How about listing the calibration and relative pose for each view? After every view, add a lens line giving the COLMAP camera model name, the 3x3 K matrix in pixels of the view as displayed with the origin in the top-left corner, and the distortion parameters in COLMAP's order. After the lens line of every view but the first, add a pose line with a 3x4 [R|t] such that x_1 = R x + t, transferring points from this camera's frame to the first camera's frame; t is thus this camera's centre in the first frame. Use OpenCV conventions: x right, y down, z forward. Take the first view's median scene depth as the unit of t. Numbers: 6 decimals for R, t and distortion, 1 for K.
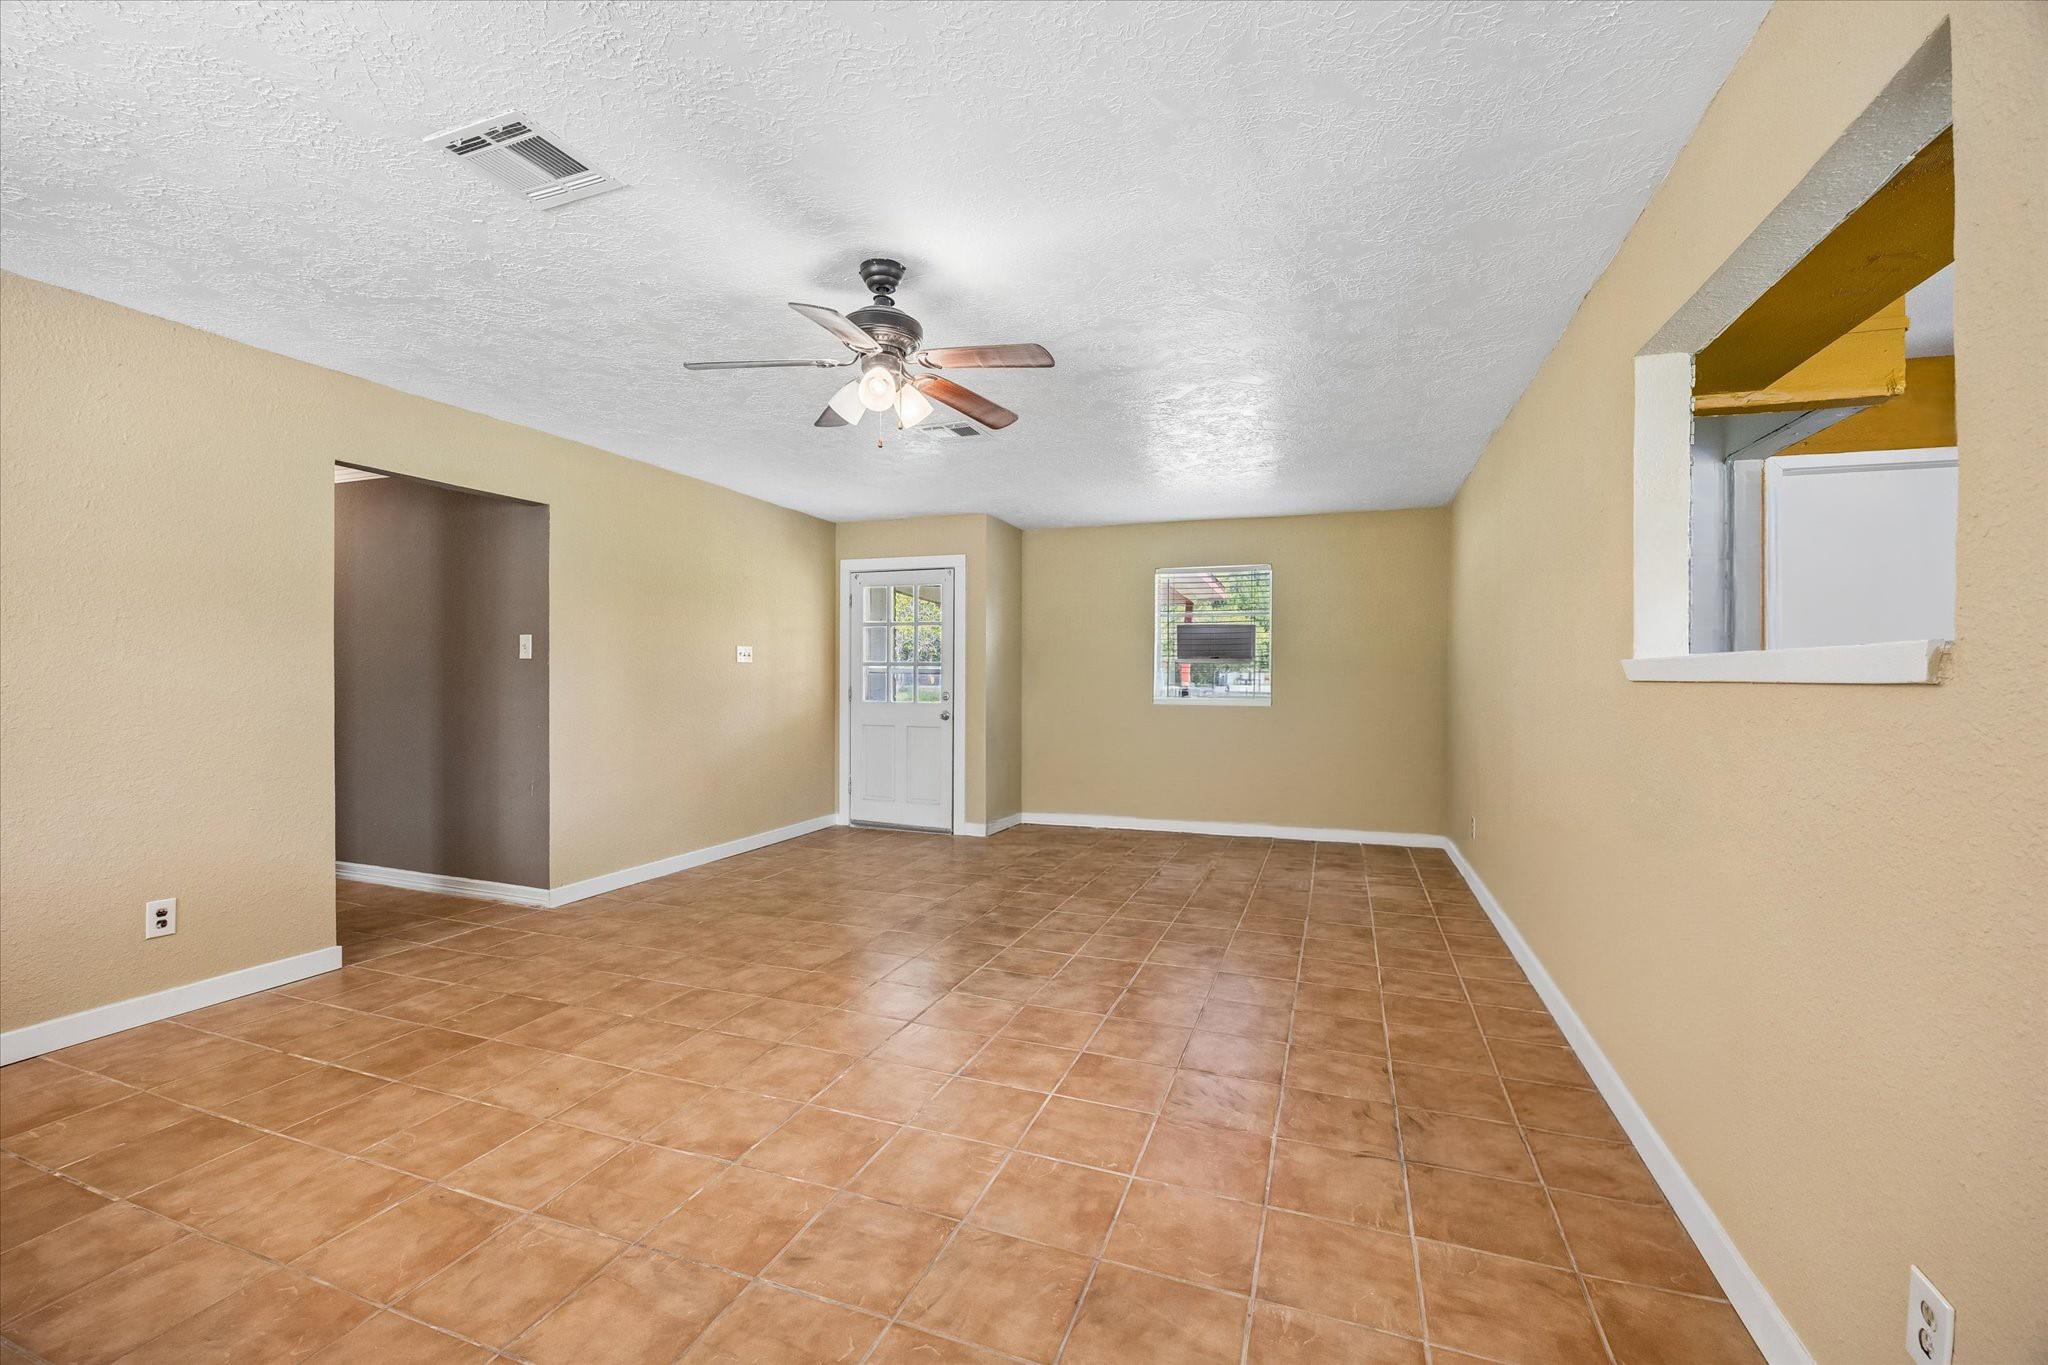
lens RADIAL K [[804.4, 0, 1024.1], [0, 804.4, 682.1], [0, 0, 1]] dist [0.001593, -0.000235]
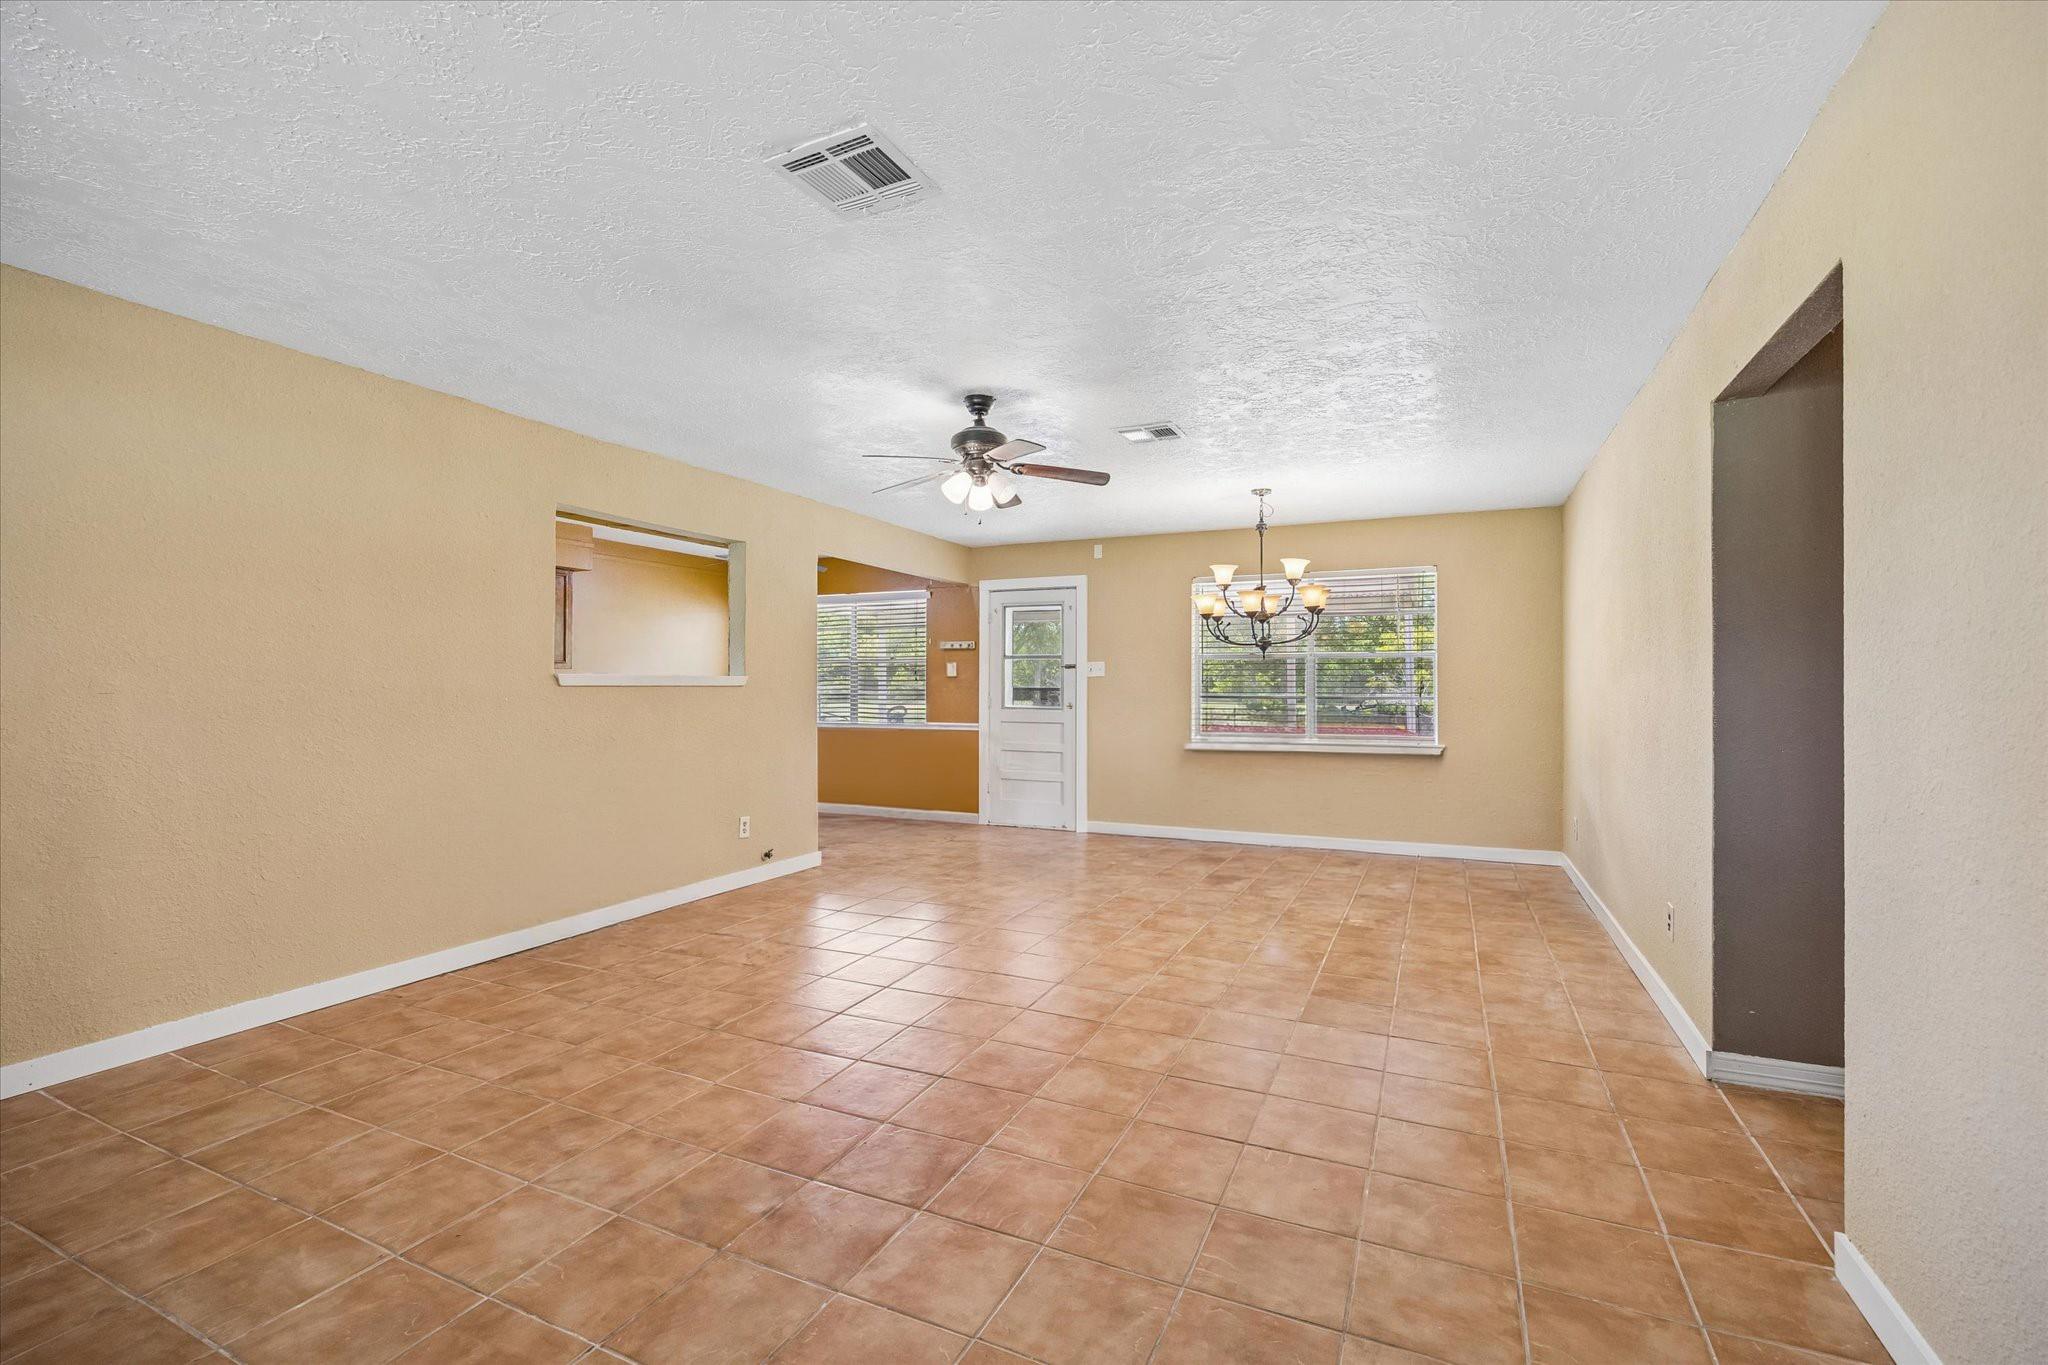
lens RADIAL K [[804.4, 0, 1013.6], [0, 804.4, 683.2], [0, 0, 1]] dist [0.001593, -0.000235]
pose [[-0.995196, -0.000953, 0.097900, -0.279159], [-0.000436, 0.999986, 0.005304, -0.012722], [-0.097903, 0.005236, -0.995182, 1.768950]]
